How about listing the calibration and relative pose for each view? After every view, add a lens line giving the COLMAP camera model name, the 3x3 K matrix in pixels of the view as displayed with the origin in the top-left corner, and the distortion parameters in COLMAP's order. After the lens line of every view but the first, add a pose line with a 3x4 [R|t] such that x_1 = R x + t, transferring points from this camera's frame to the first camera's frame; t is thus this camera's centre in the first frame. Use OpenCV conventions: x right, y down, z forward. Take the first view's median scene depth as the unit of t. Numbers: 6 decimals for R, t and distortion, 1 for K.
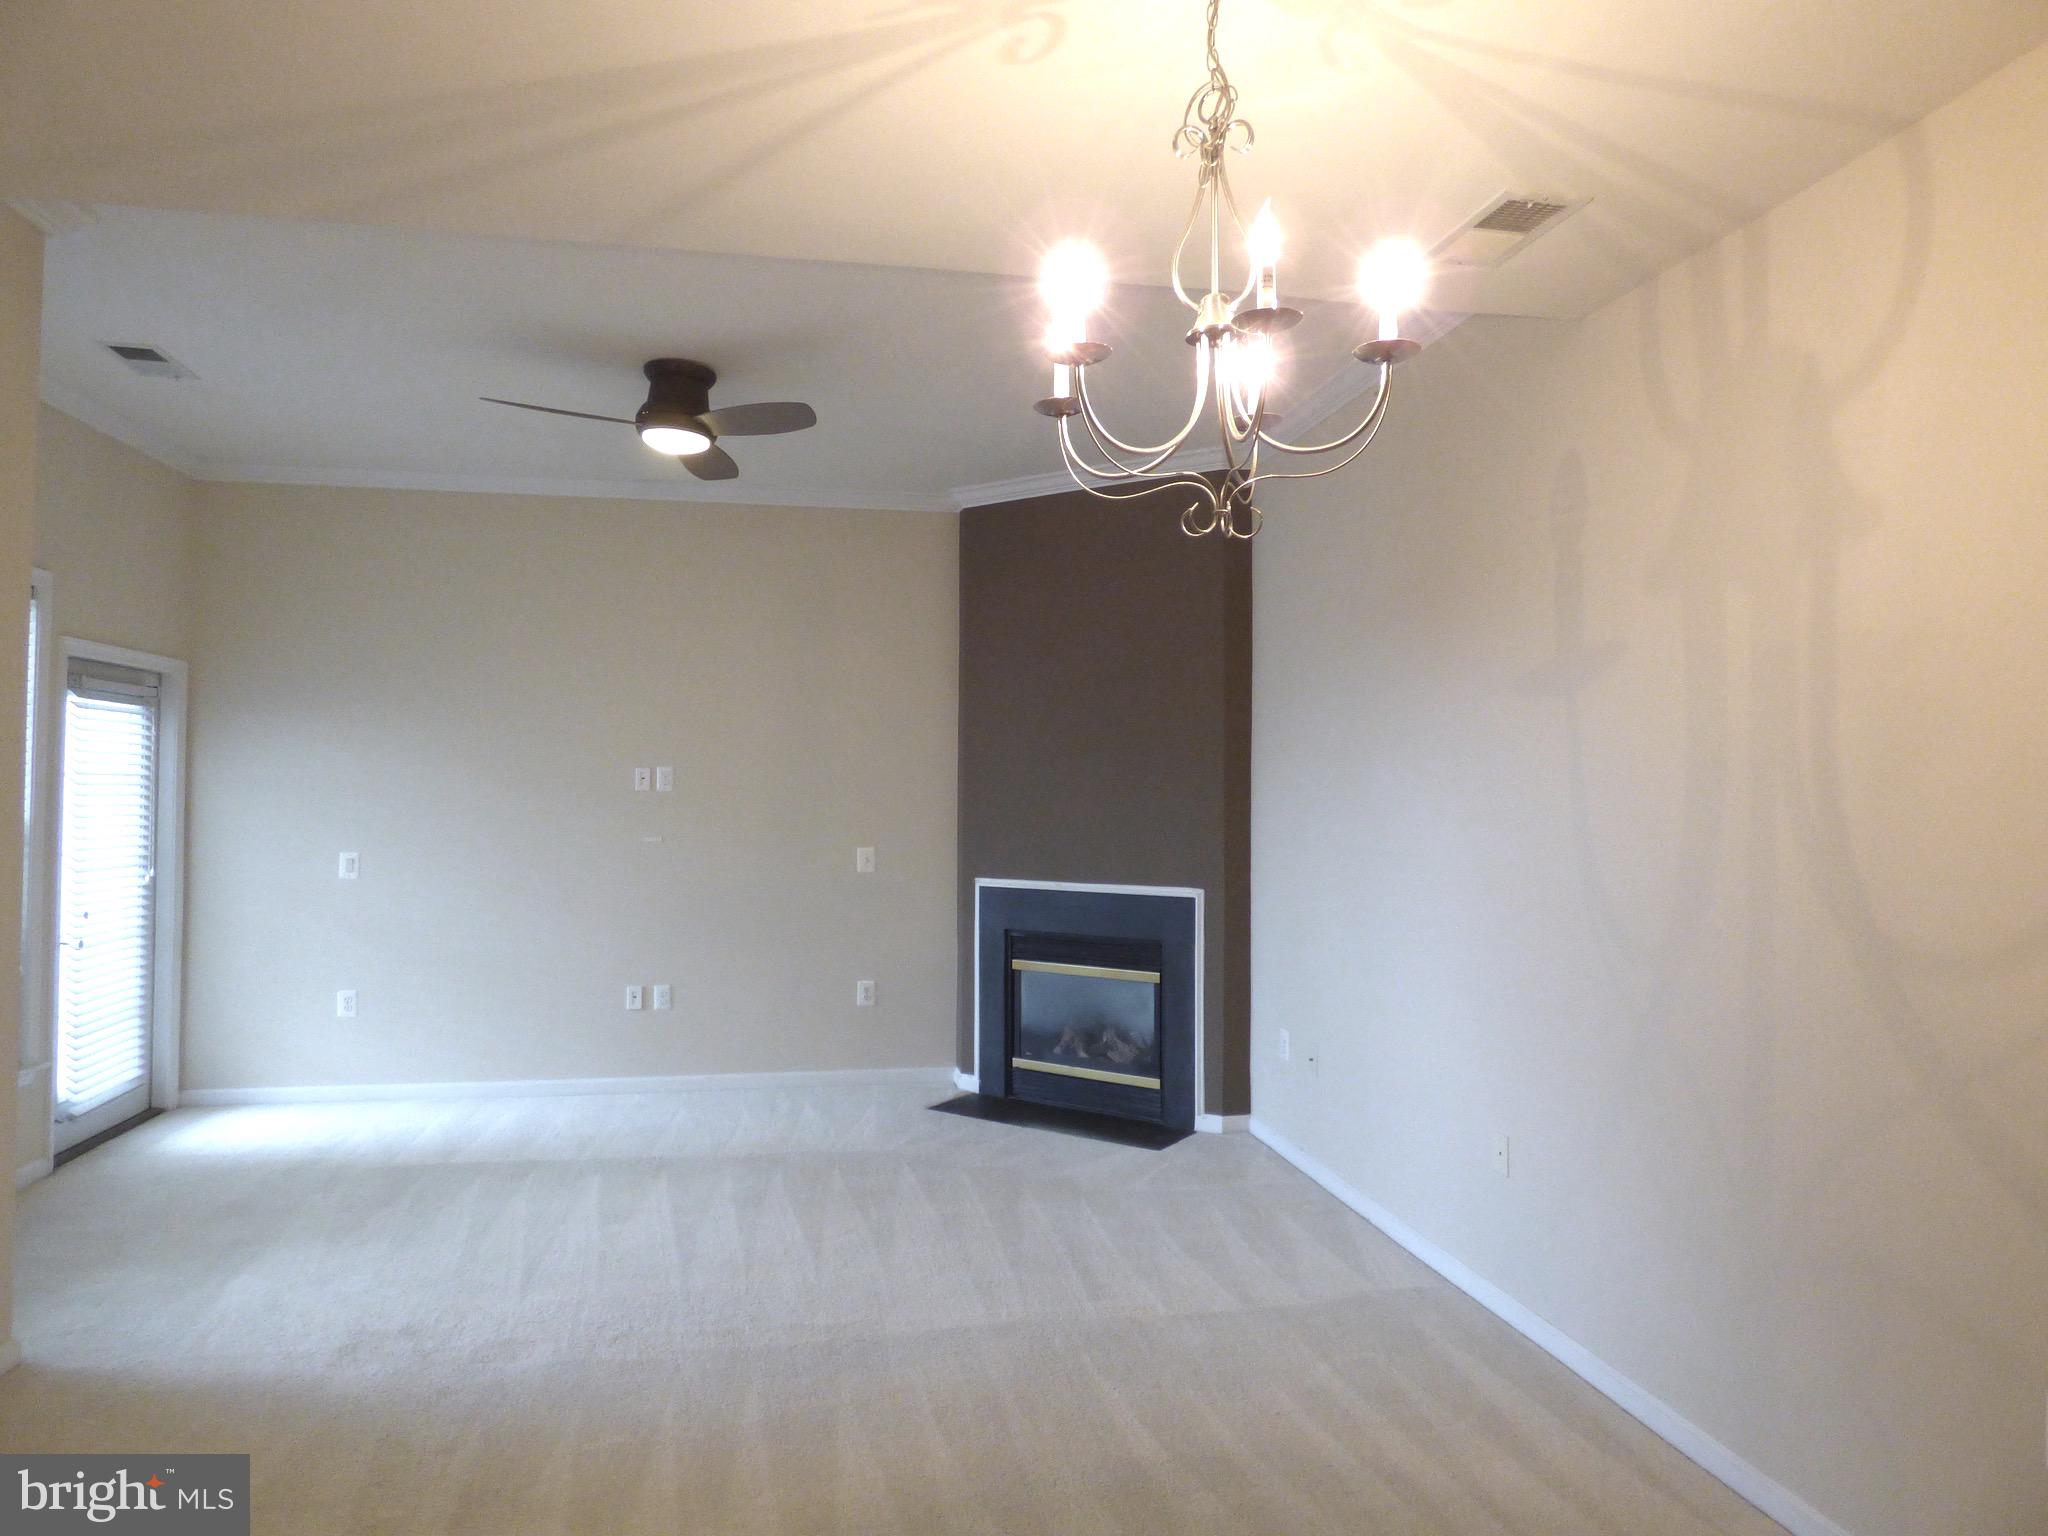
lens RADIAL K [[1250.1, 0, 1025.6], [0, 1250.1, 764.7], [0, 0, 1]] dist [-0.017547, 0.002637]
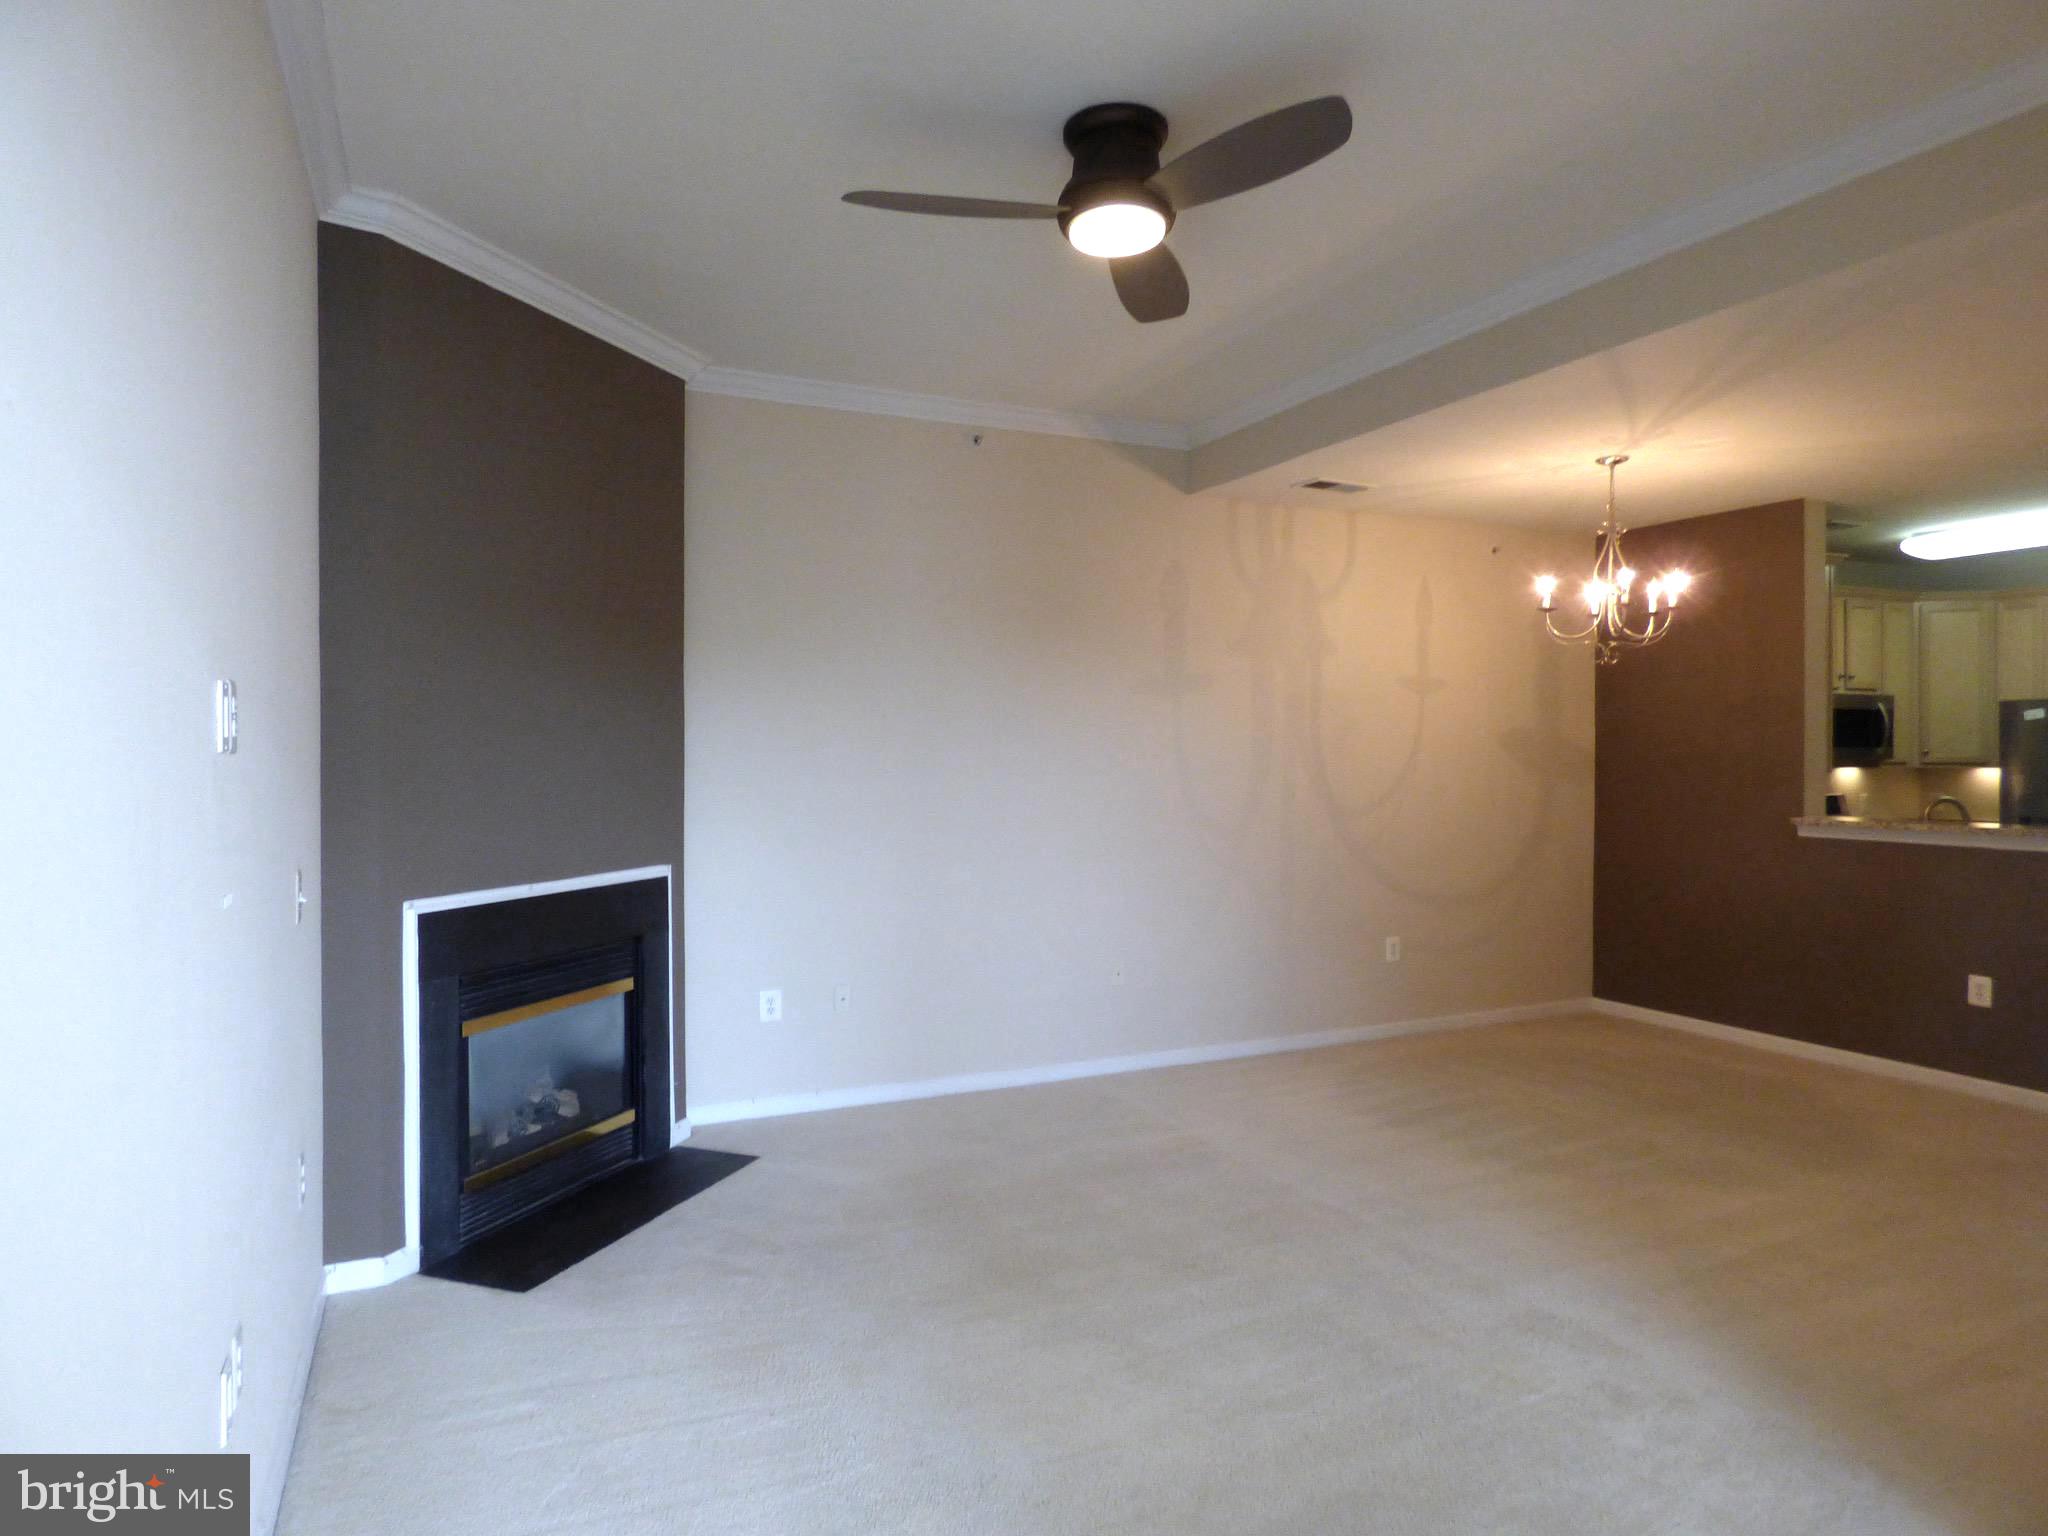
lens RADIAL K [[1250.1, 0, 1032.0], [0, 1250.1, 756.6], [0, 0, 1]] dist [-0.017547, 0.002637]
pose [[-0.258629, -0.010955, 0.965915, -0.757119], [-0.026417, 0.999642, 0.004264, 0.016443], [-0.965615, -0.024414, -0.258826, 0.999686]]
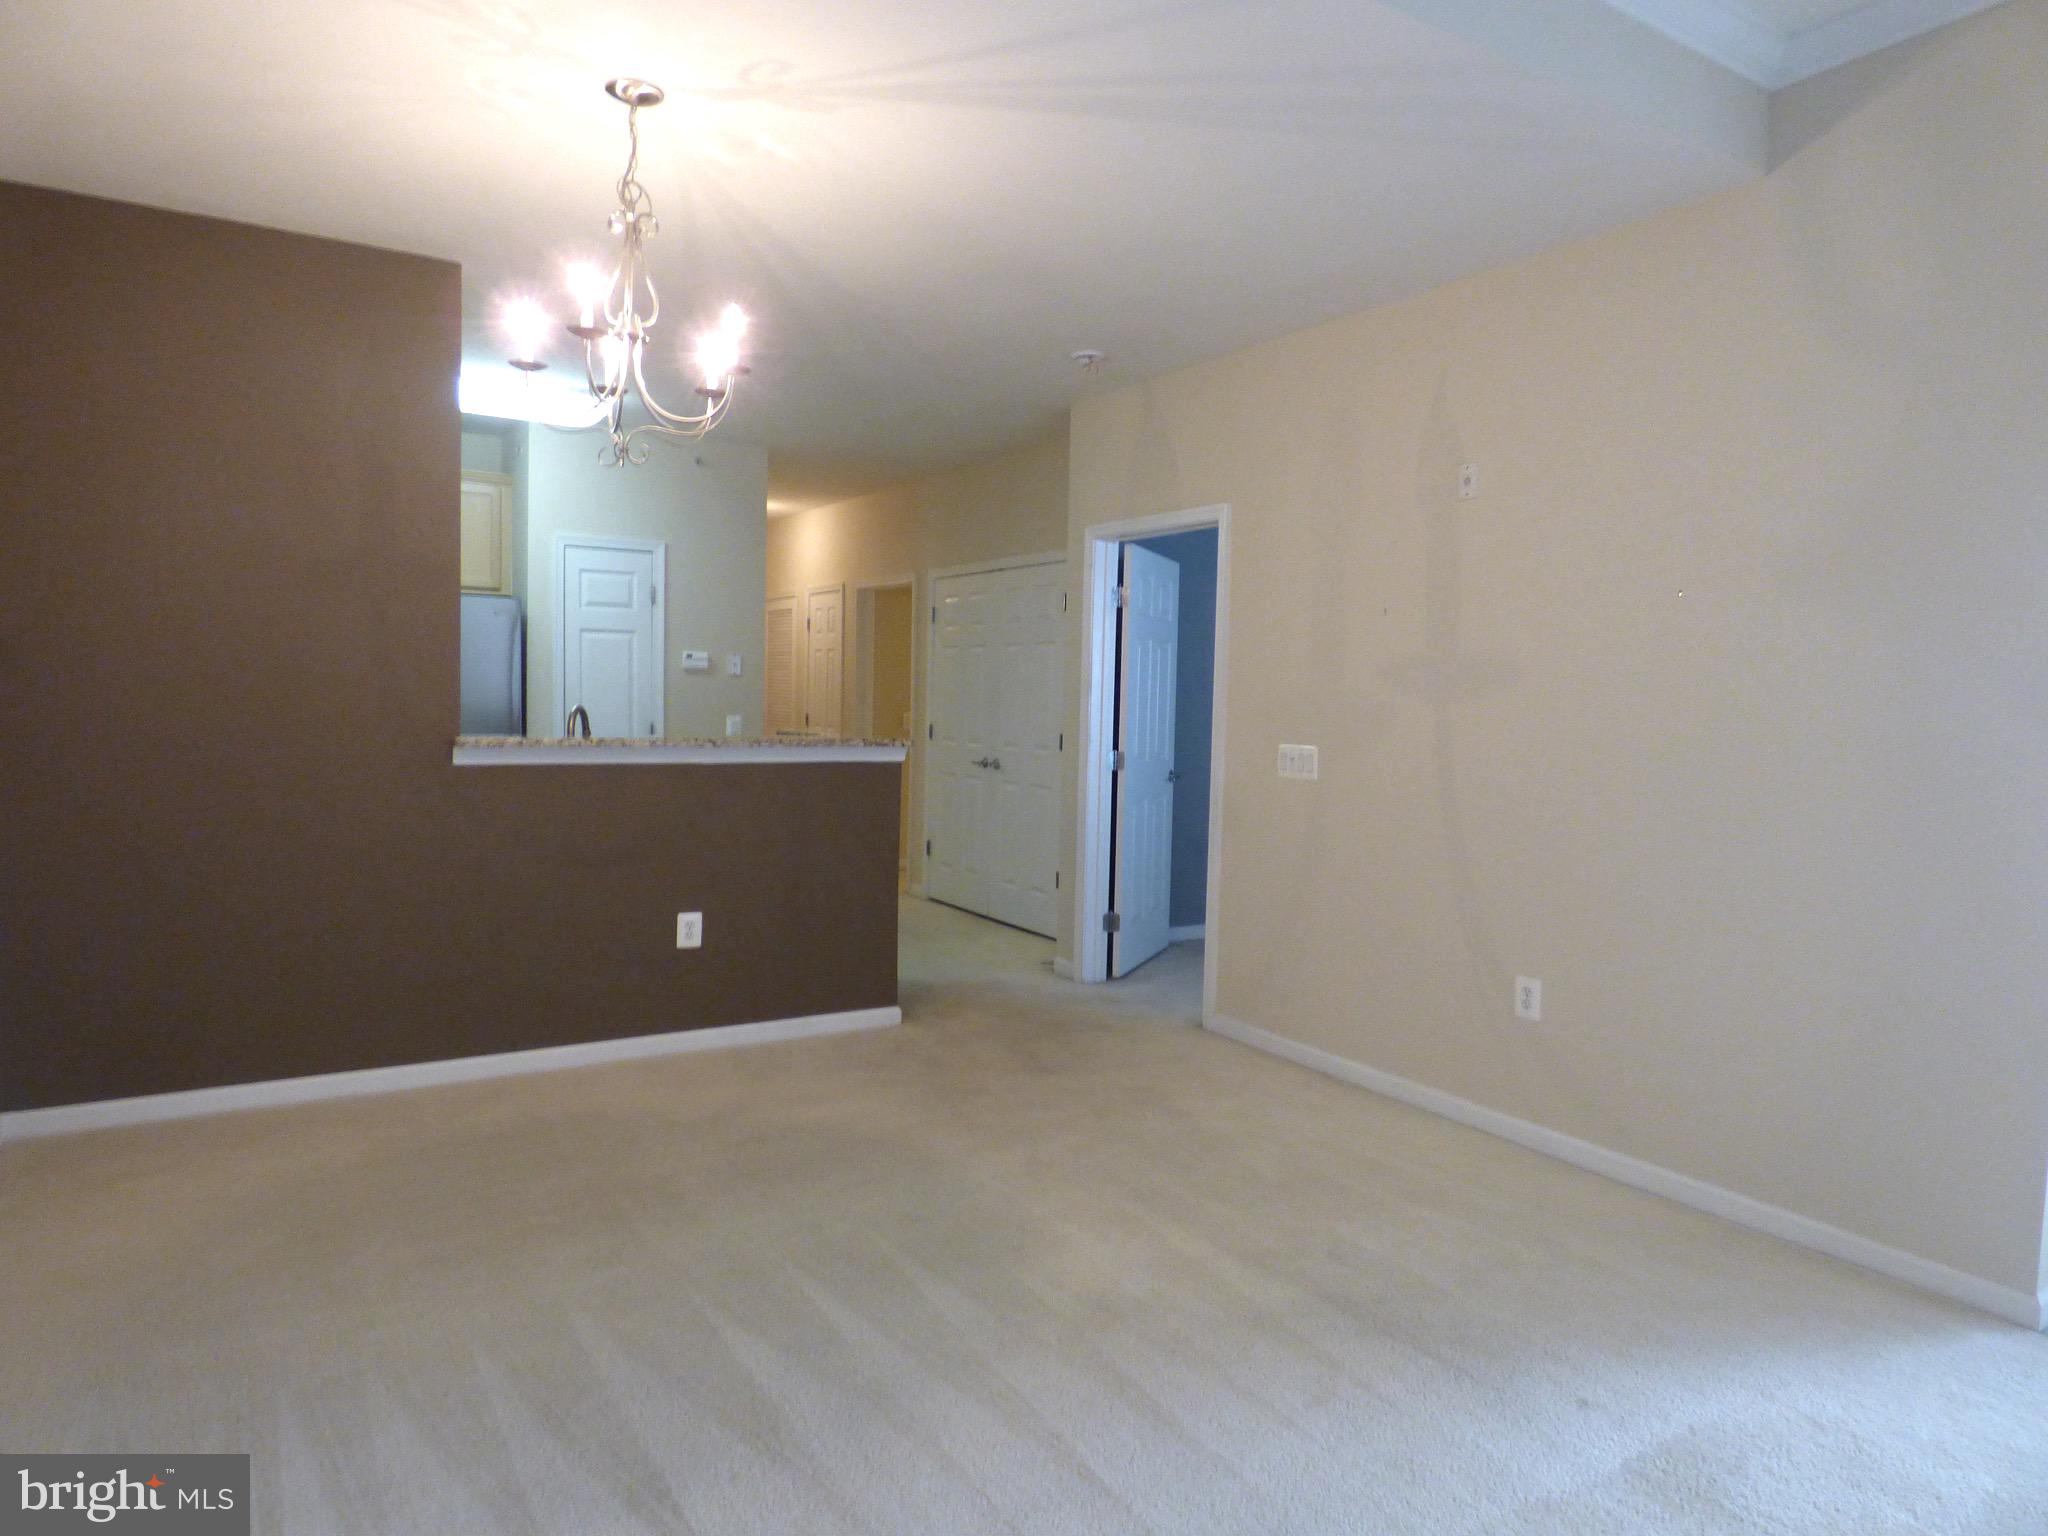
lens RADIAL K [[1250.1, 0, 1017.3], [0, 1250.1, 776.9], [0, 0, 1]] dist [-0.017547, 0.002637]
pose [[-0.930693, -0.005976, -0.365753, 0.086833], [-0.020497, 0.999148, 0.035831, 0.047014], [0.365227, 0.040844, -0.930022, 0.883830]]
